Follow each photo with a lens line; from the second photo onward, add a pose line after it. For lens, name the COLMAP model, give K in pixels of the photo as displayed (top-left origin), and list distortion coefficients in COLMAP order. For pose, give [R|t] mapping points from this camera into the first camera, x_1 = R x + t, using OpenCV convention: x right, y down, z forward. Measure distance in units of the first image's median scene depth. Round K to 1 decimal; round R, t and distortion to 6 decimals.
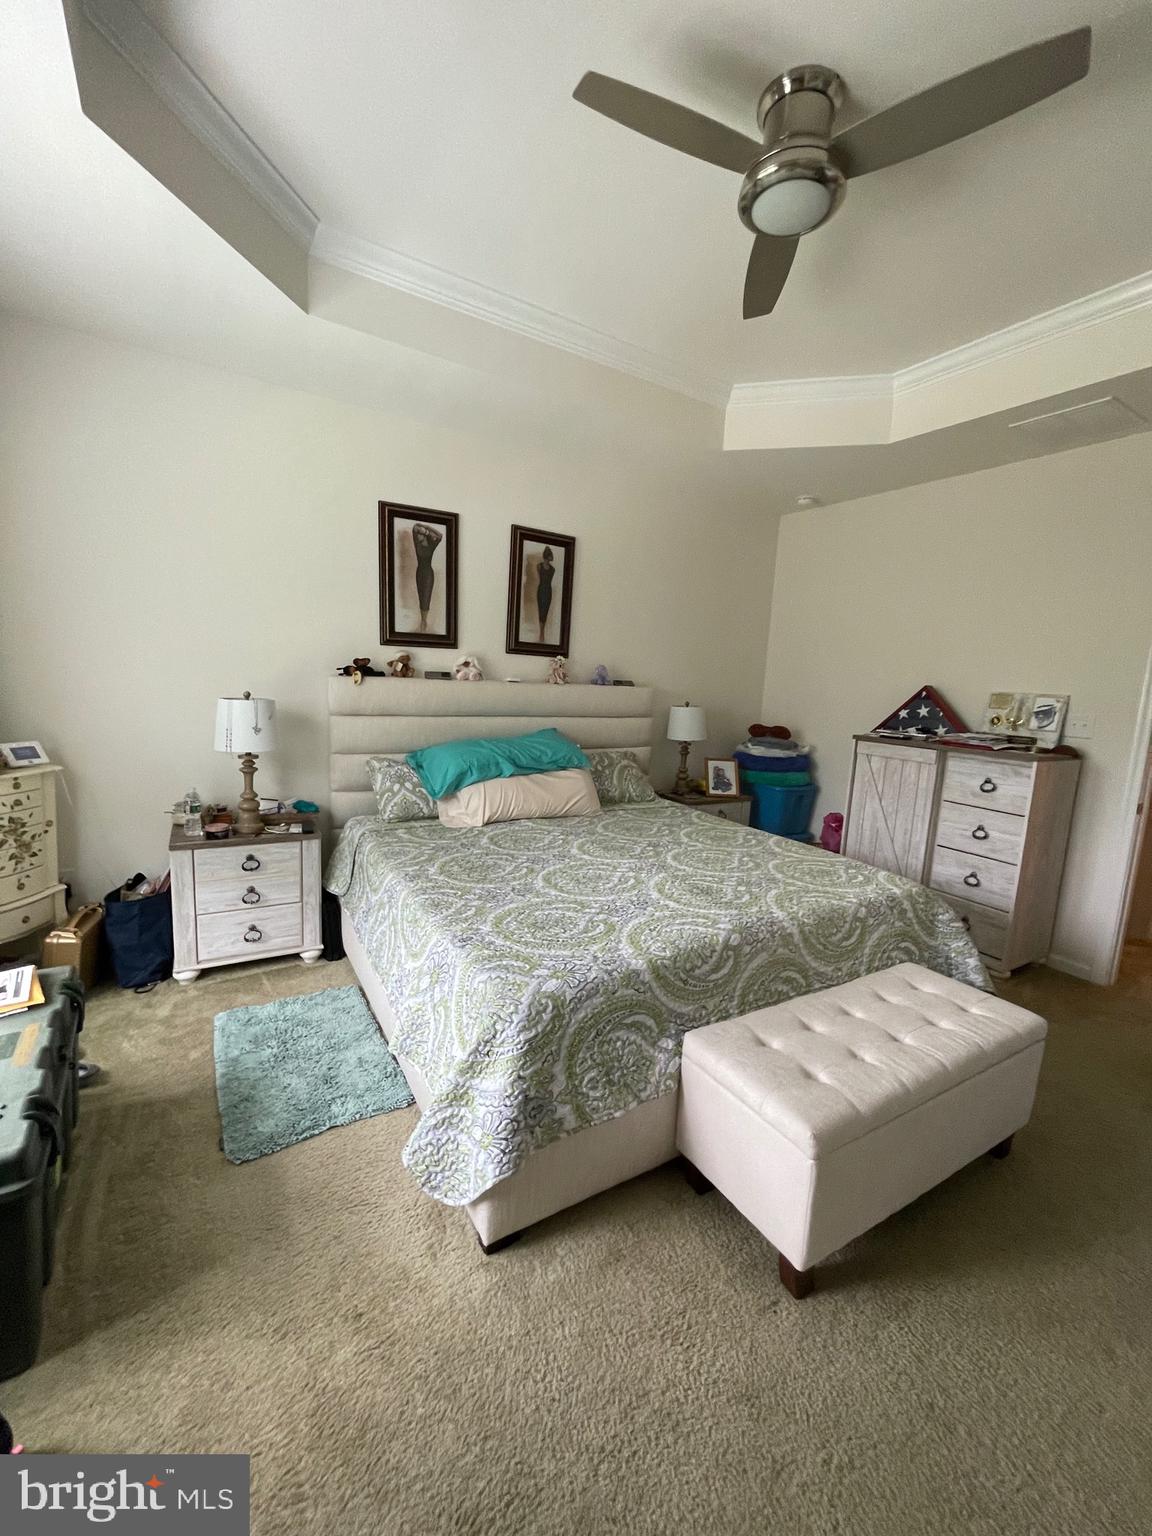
lens RADIAL K [[621.7, 0, 576.0], [0, 621.7, 768.0], [0, 0, 1]] dist [0.000276, 0.000022]
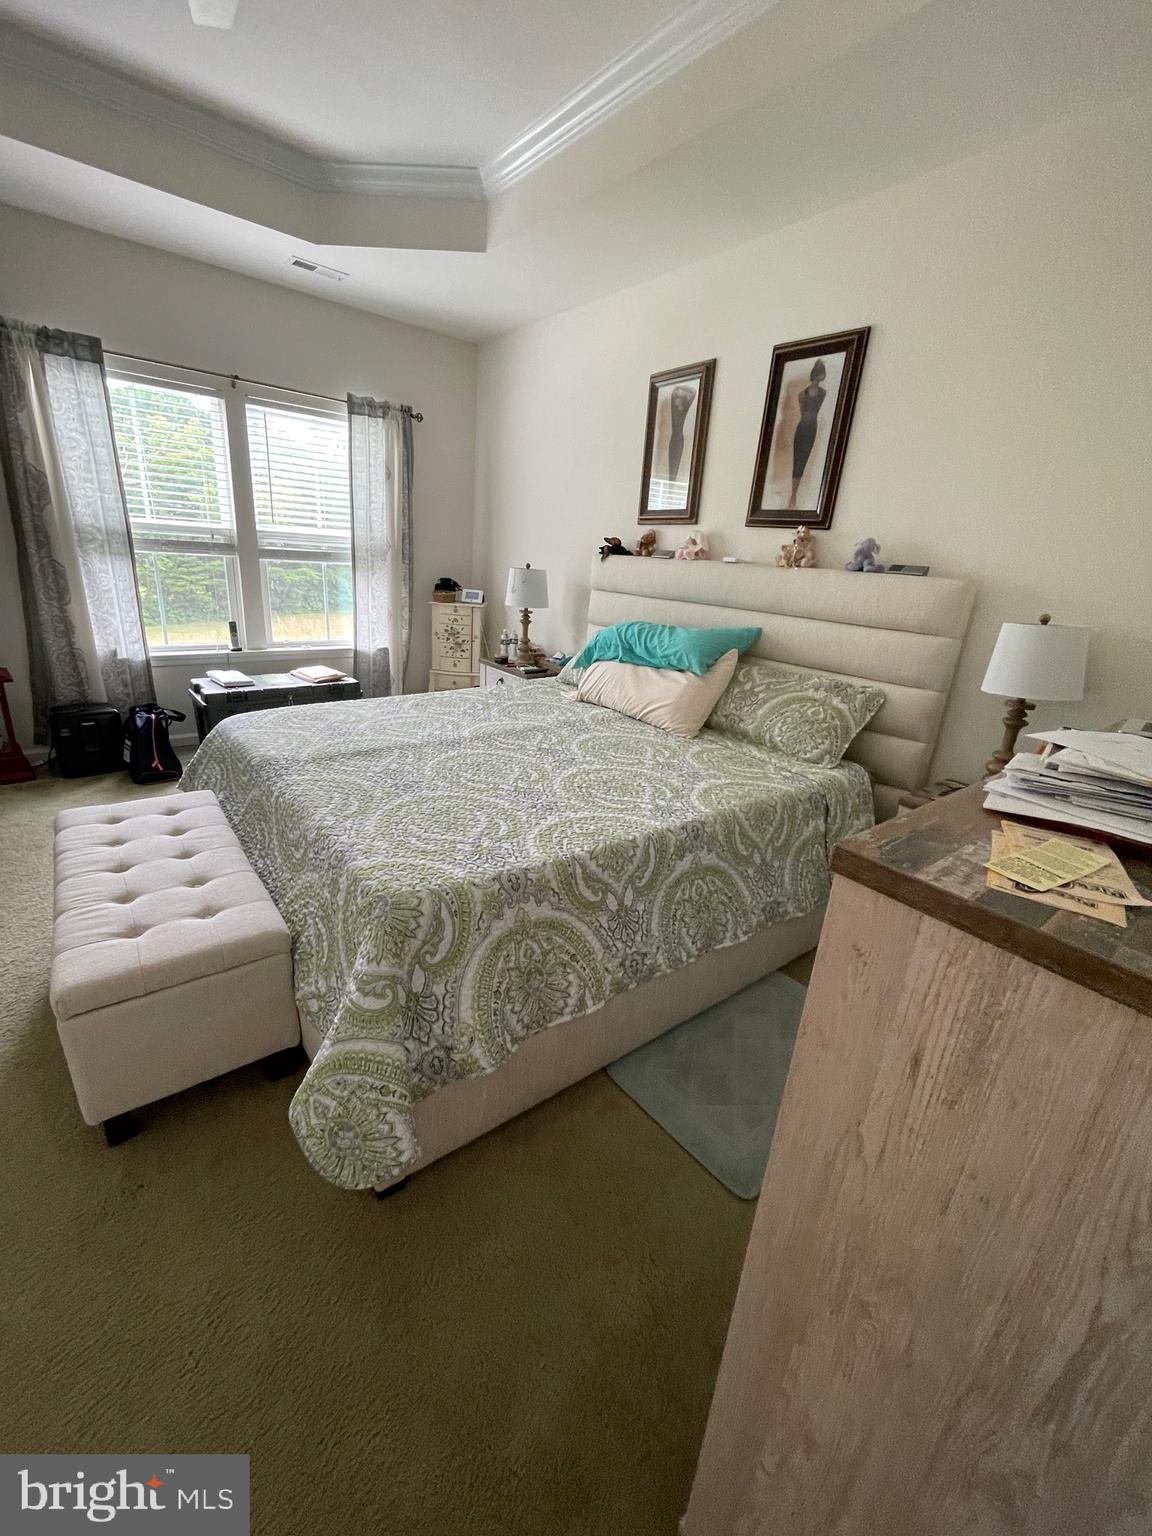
lens RADIAL K [[629.2, 0, 576.0], [0, 629.2, 768.0], [0, 0, 1]] dist [-0.002062, -0.000230]
pose [[0.122719, 0.289202, -0.949369, 0.726313], [-0.199641, 0.944239, 0.261833, -0.061821], [0.972154, 0.157401, 0.173613, 0.710566]]
